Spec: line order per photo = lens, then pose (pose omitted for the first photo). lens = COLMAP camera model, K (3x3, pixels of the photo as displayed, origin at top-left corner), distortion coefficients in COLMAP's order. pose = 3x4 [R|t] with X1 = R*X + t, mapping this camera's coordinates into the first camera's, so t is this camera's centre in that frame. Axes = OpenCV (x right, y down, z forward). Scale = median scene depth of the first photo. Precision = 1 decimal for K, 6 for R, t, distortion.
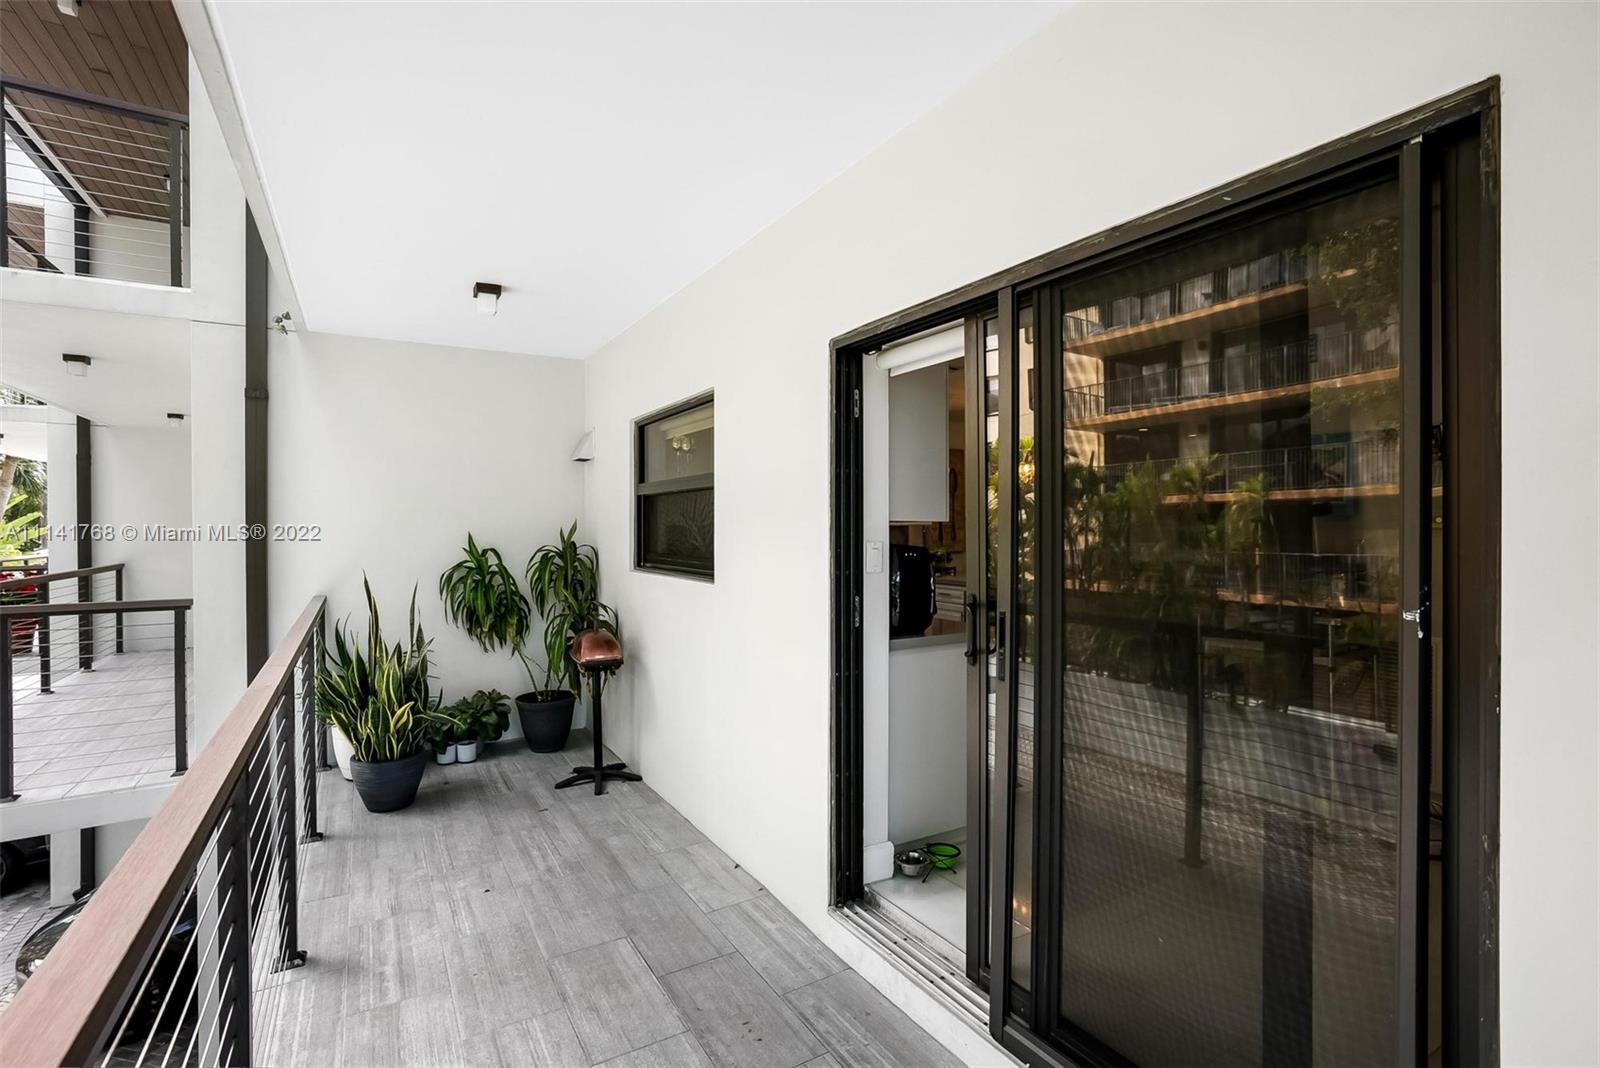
lens RADIAL K [[752.6, 0, 804.4], [0, 752.6, 530.7], [0, 0, 1]] dist [-0.027515, 0.000111]
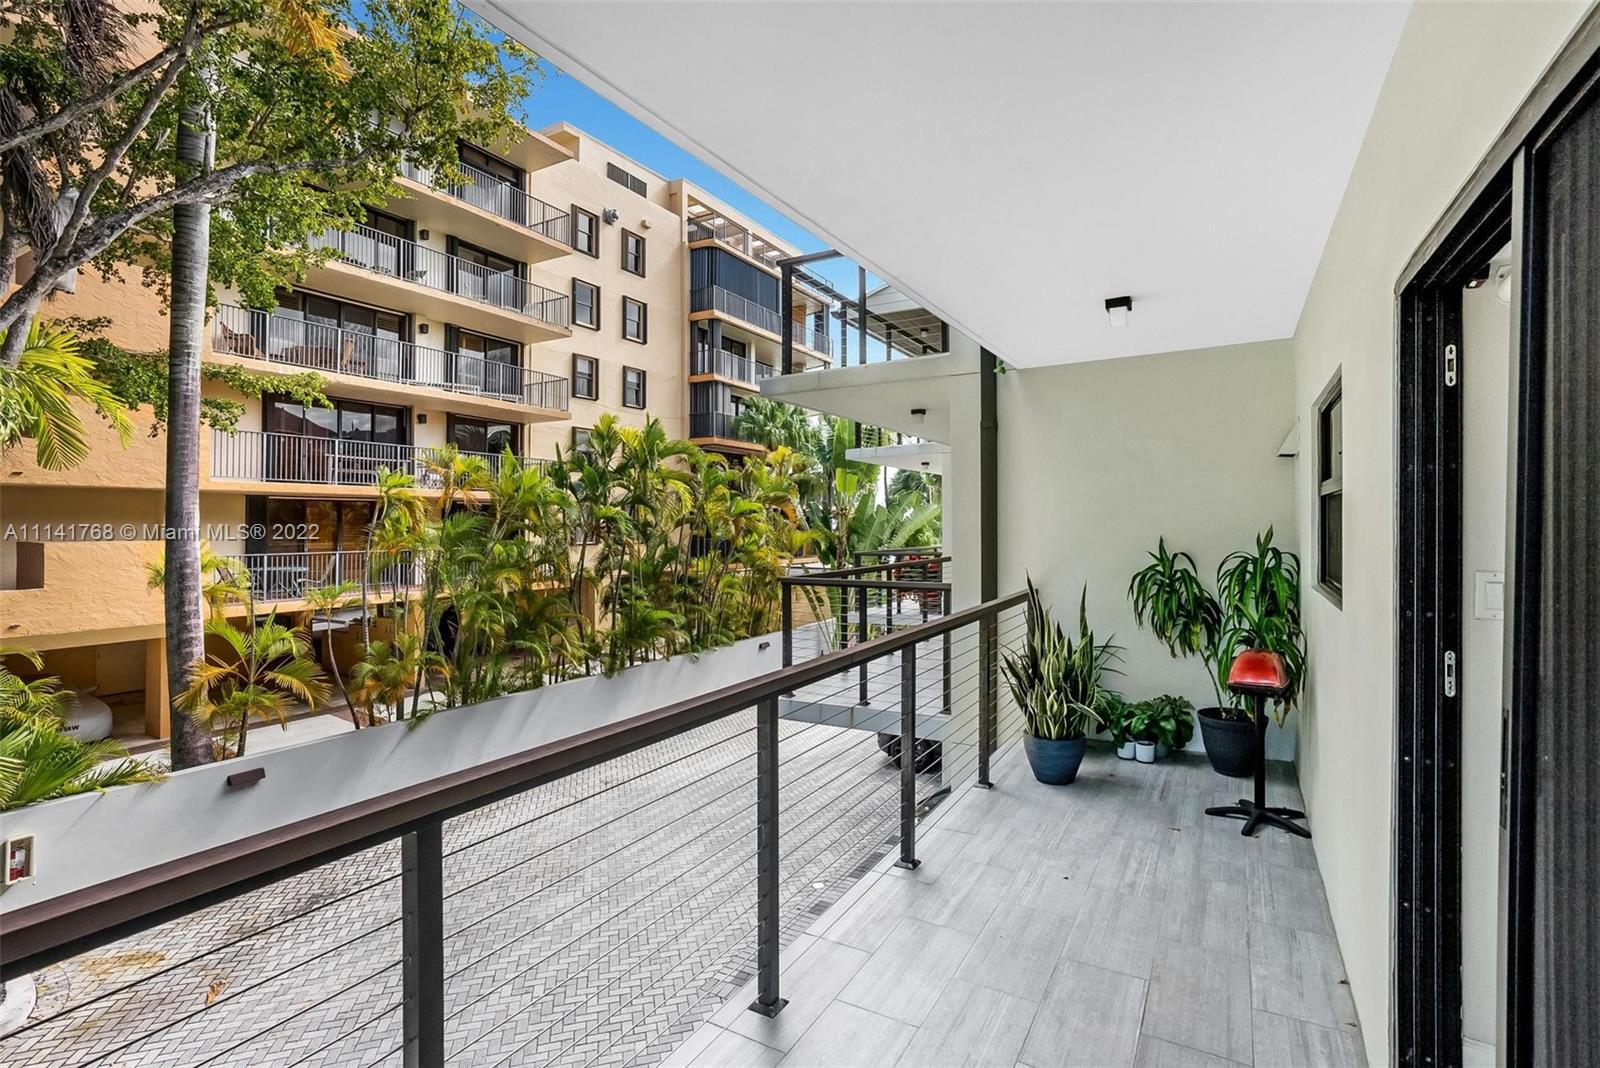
lens RADIAL K [[742.9, 0, 805.2], [0, 742.9, 533.5], [0, 0, 1]] dist [-0.014644, 0.002773]
pose [[0.496285, 0.008101, -0.868122, 0.220930], [0.002915, 0.999935, 0.010998, -0.017395], [0.868155, -0.007989, 0.496229, 0.109313]]
